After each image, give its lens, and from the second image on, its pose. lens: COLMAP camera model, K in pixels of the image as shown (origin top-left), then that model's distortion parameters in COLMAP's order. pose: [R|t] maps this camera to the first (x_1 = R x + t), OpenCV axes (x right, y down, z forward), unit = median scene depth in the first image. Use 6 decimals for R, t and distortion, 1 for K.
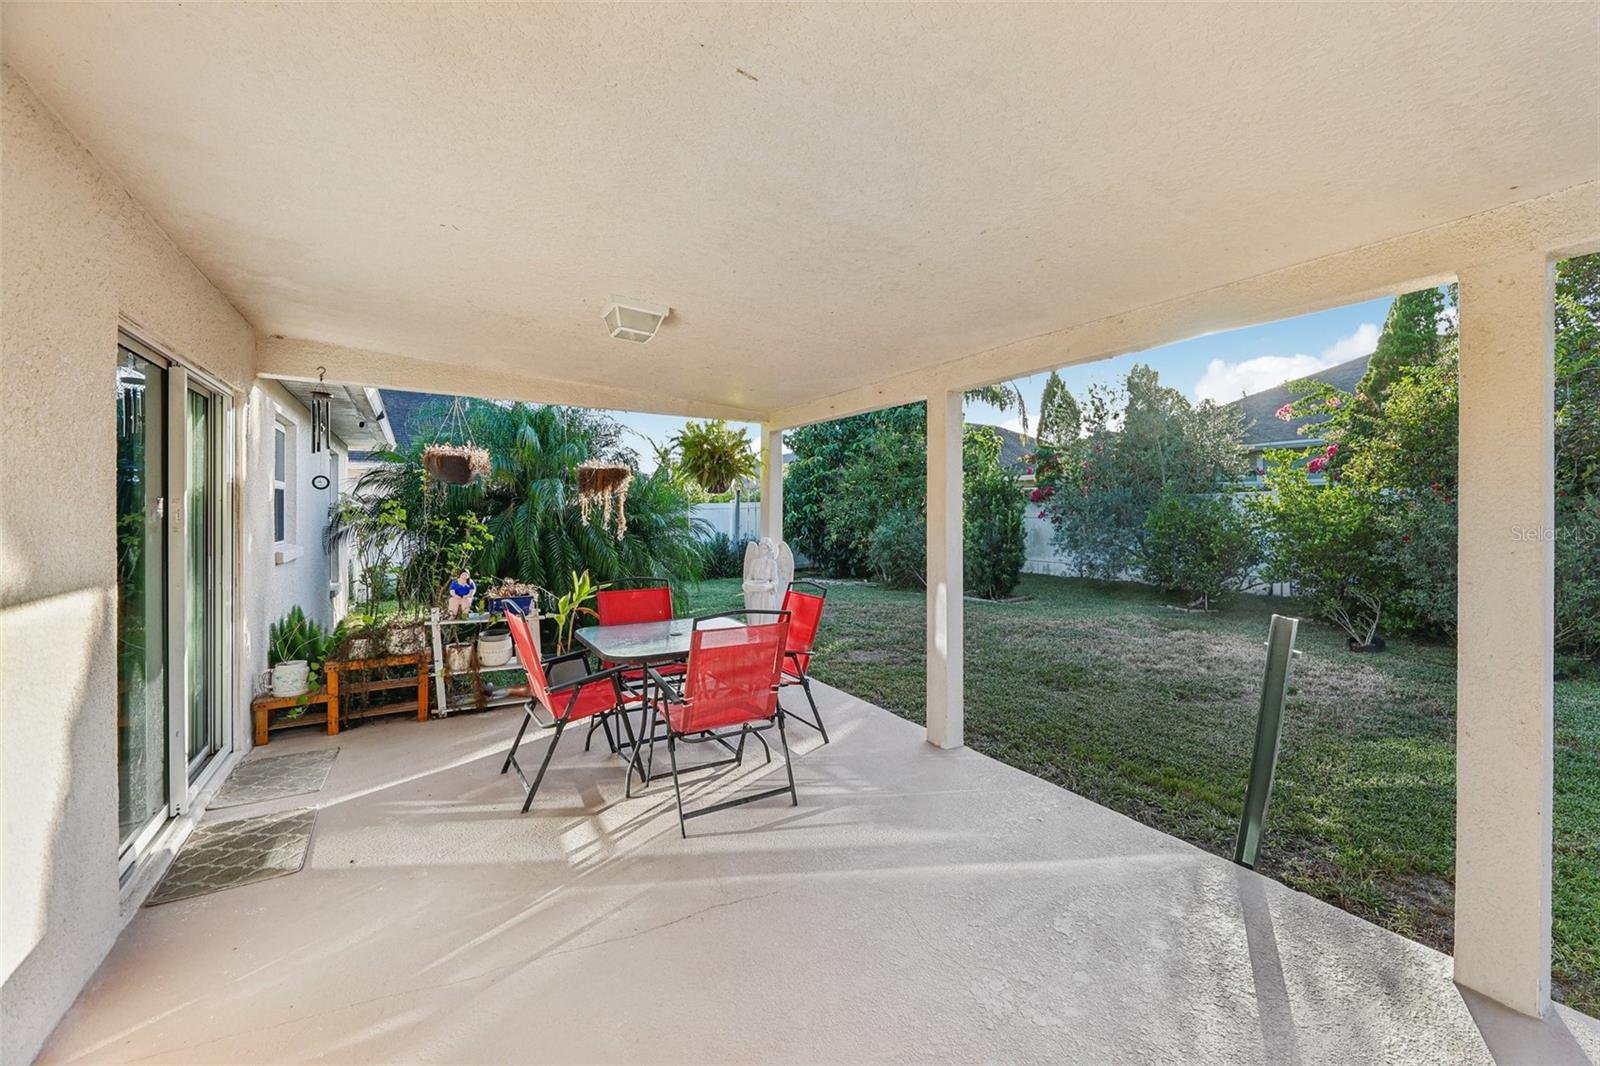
lens RADIAL K [[641.5, 0, 804.9], [0, 641.5, 520.6], [0, 0, 1]] dist [0.001566, -0.000422]
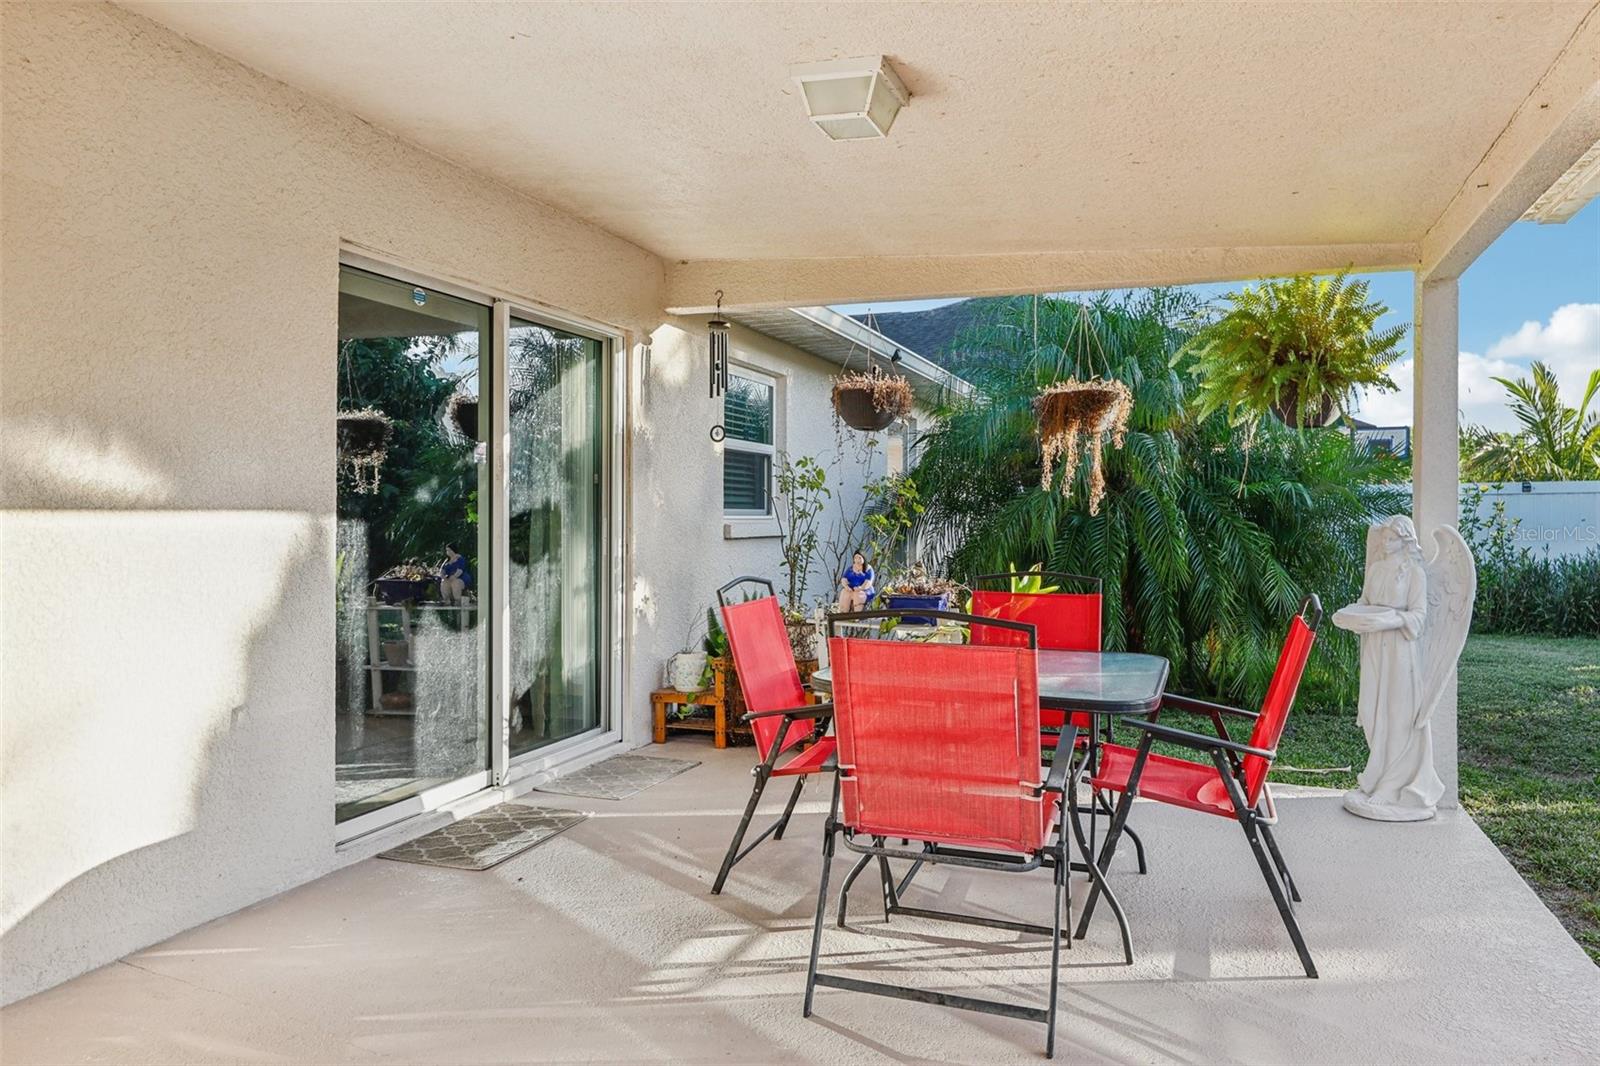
lens RADIAL K [[998.3, 0, 800.9], [0, 998.3, 526.5], [0, 0, 1]] dist [0.006618, 0.001635]
pose [[0.634868, 0.015845, -0.772458, 0.388213], [-0.014632, 0.999857, 0.008484, 0.061727], [0.772482, 0.005917, 0.635009, 0.387780]]
